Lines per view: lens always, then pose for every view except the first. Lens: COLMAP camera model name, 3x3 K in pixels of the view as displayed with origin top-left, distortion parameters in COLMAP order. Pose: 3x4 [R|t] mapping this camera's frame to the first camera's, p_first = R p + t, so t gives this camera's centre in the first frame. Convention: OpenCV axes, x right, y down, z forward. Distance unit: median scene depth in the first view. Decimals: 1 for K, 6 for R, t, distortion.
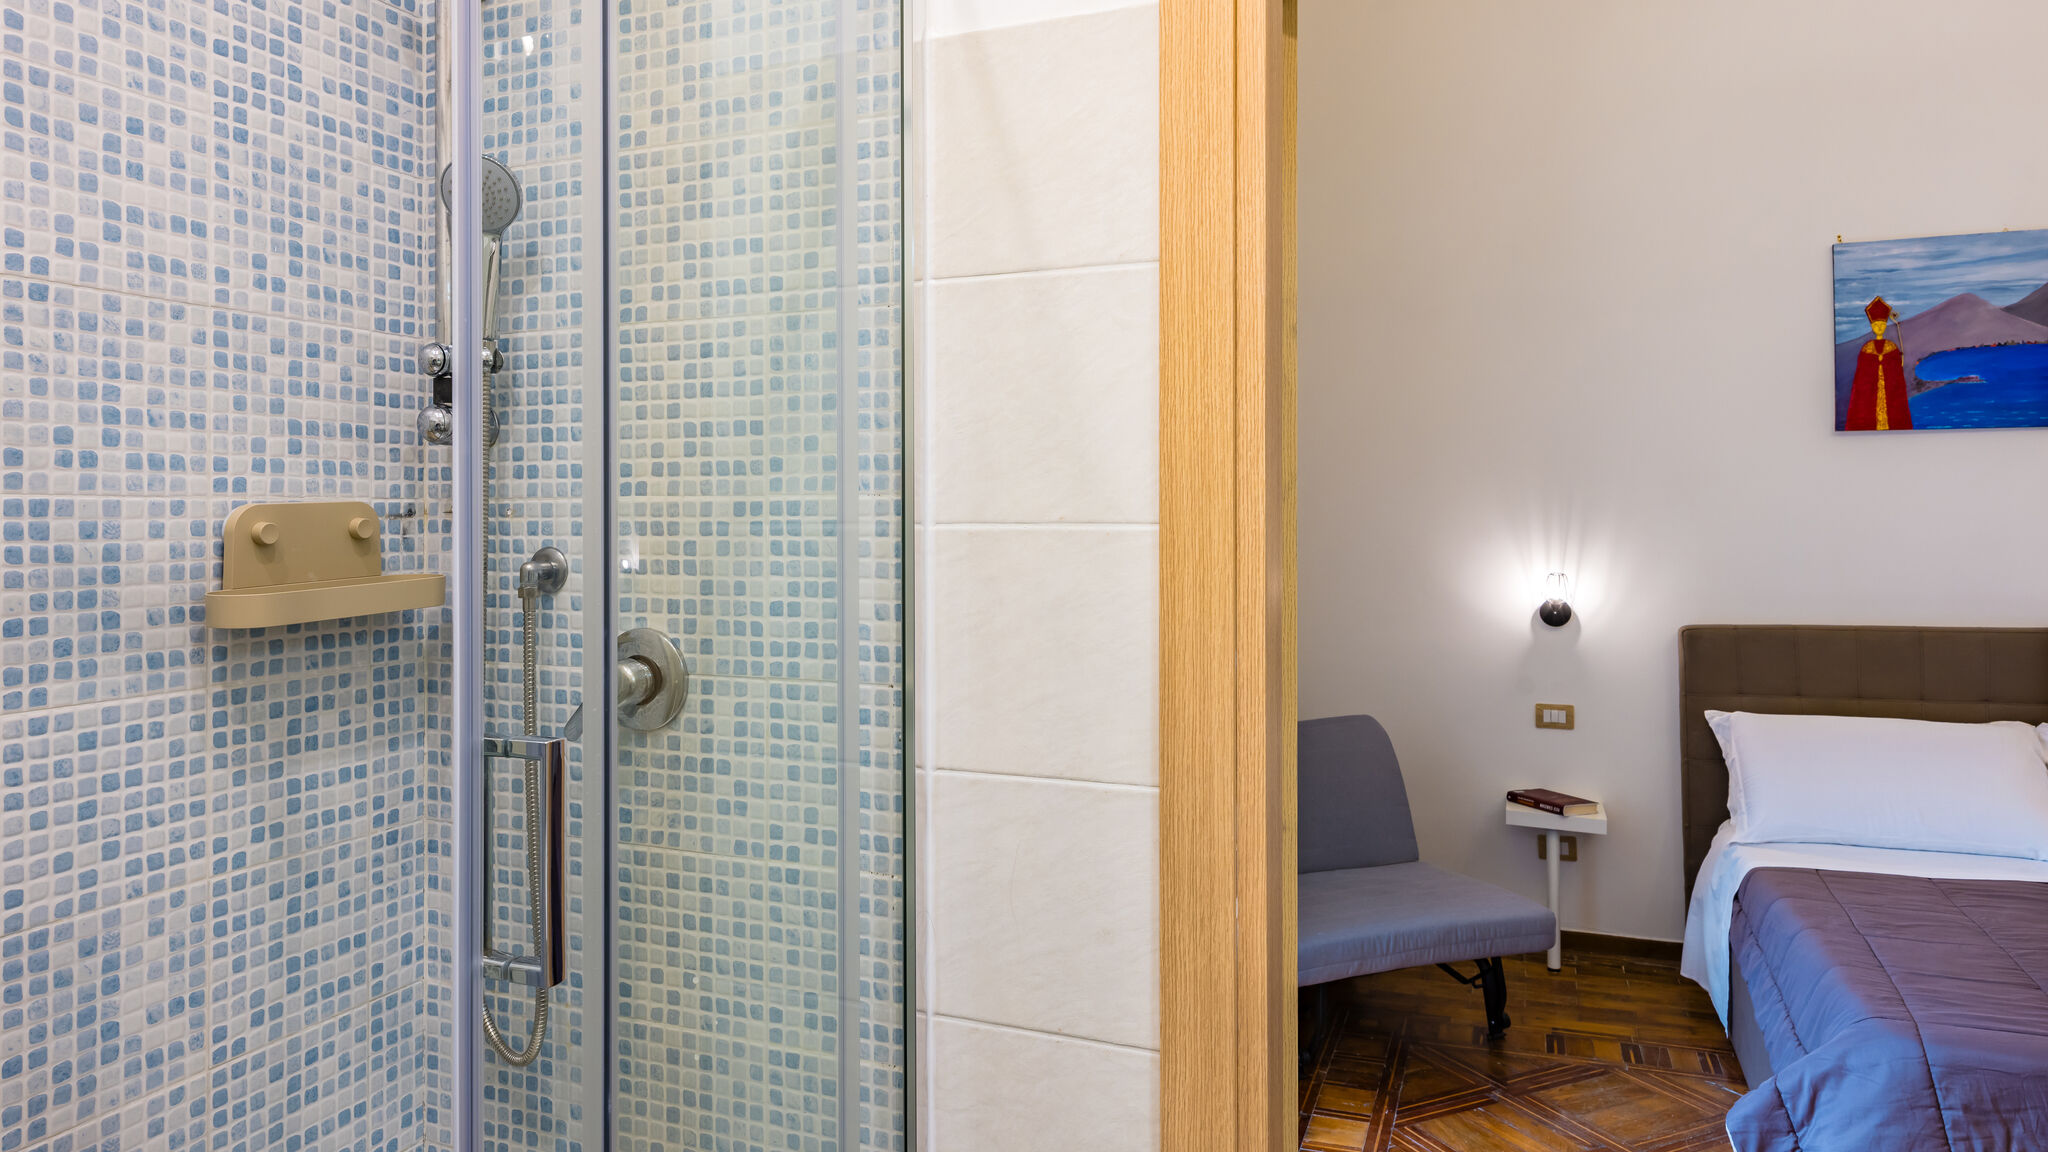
lens RADIAL K [[1398.2, 0, 944.4], [0, 1398.2, 506.6], [0, 0, 1]] dist [0.005099, 0.002050]
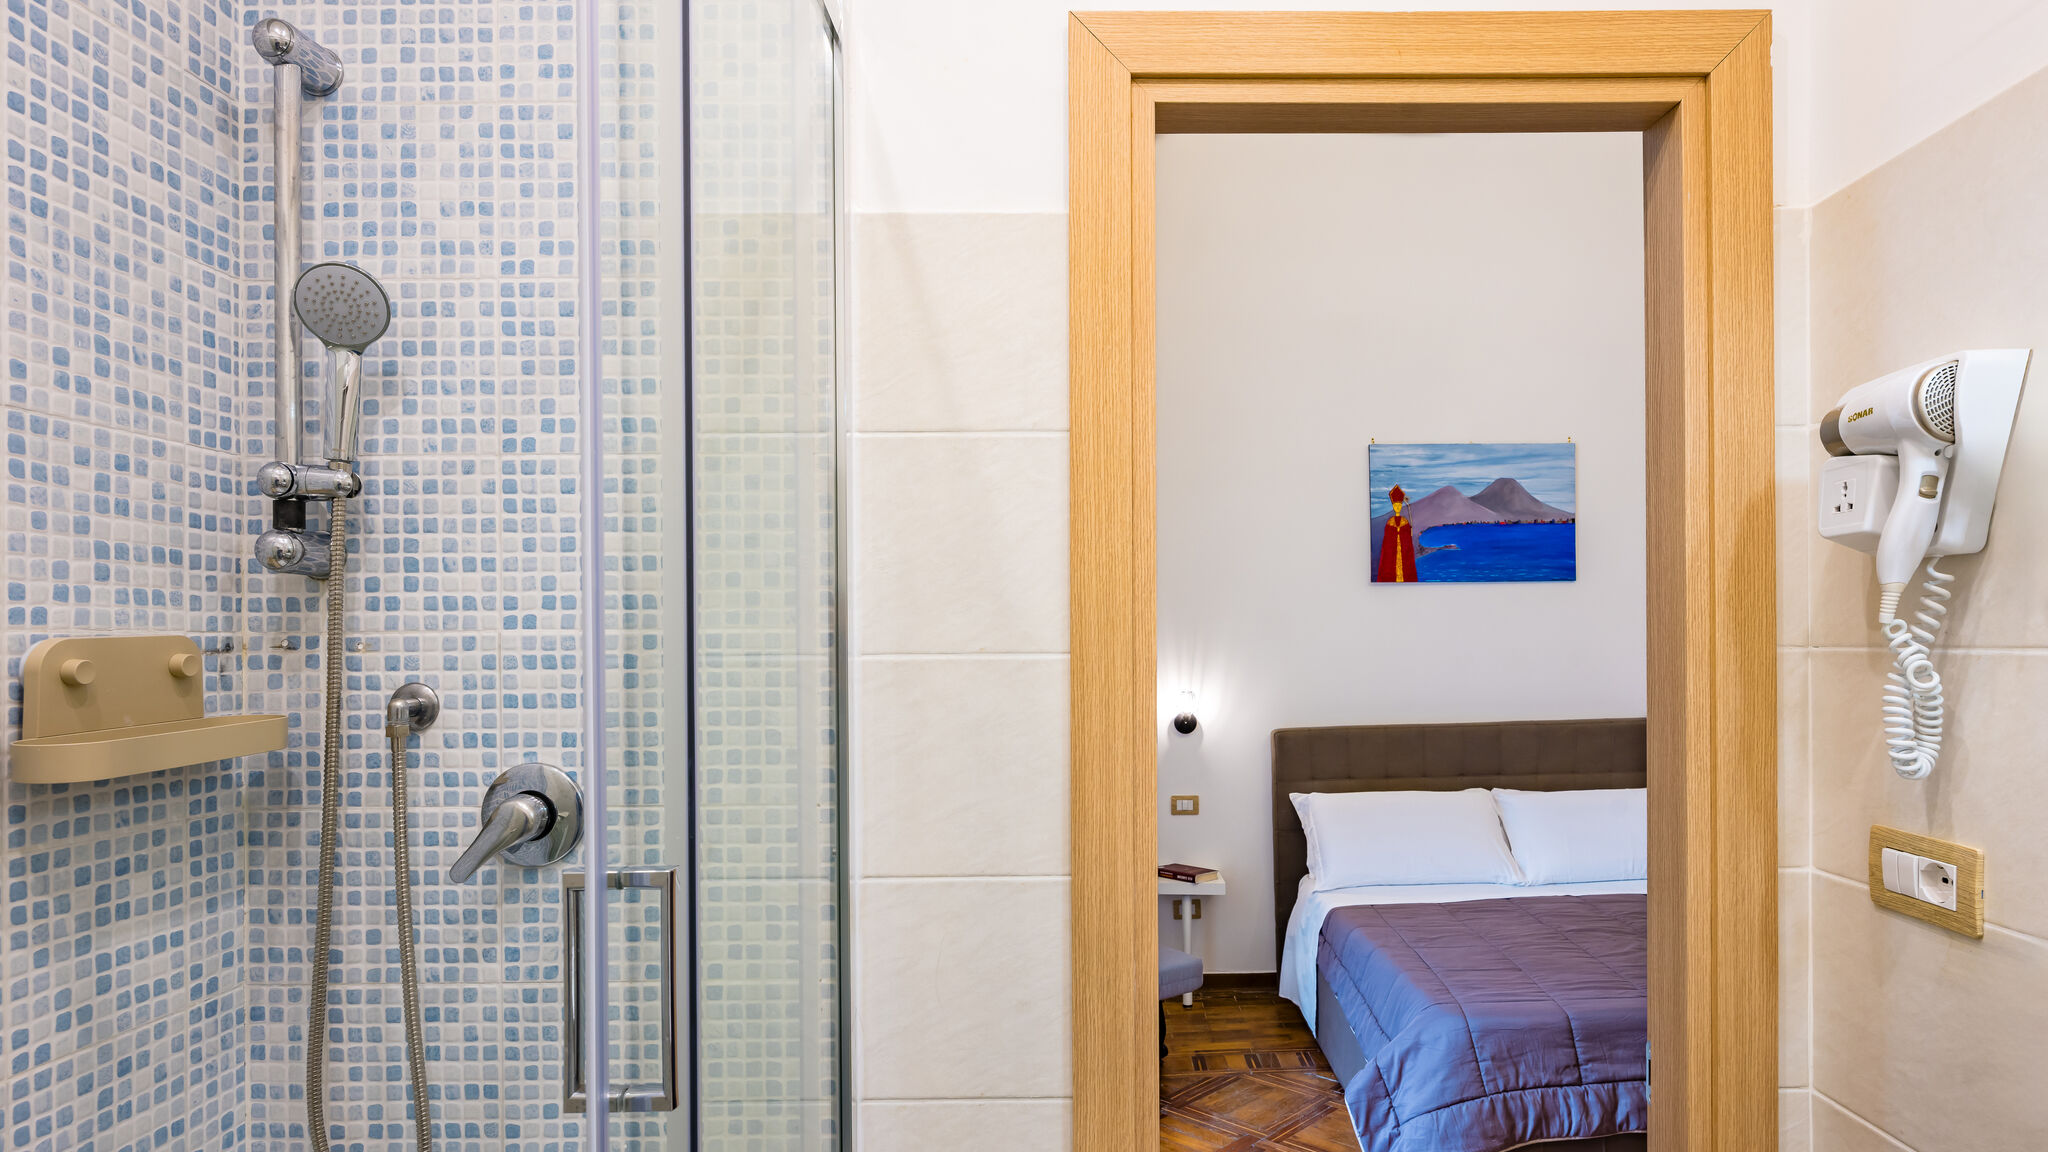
lens RADIAL K [[1262.1, 0, 1120.7], [0, 1262.1, 640.7], [0, 0, 1]] dist [0.001633, -0.004187]
pose [[0.897702, -0.003001, 0.440594, -0.233294], [0.002301, 0.999995, 0.002122, -0.000509], [-0.440598, -0.000891, 0.897704, 0.016262]]
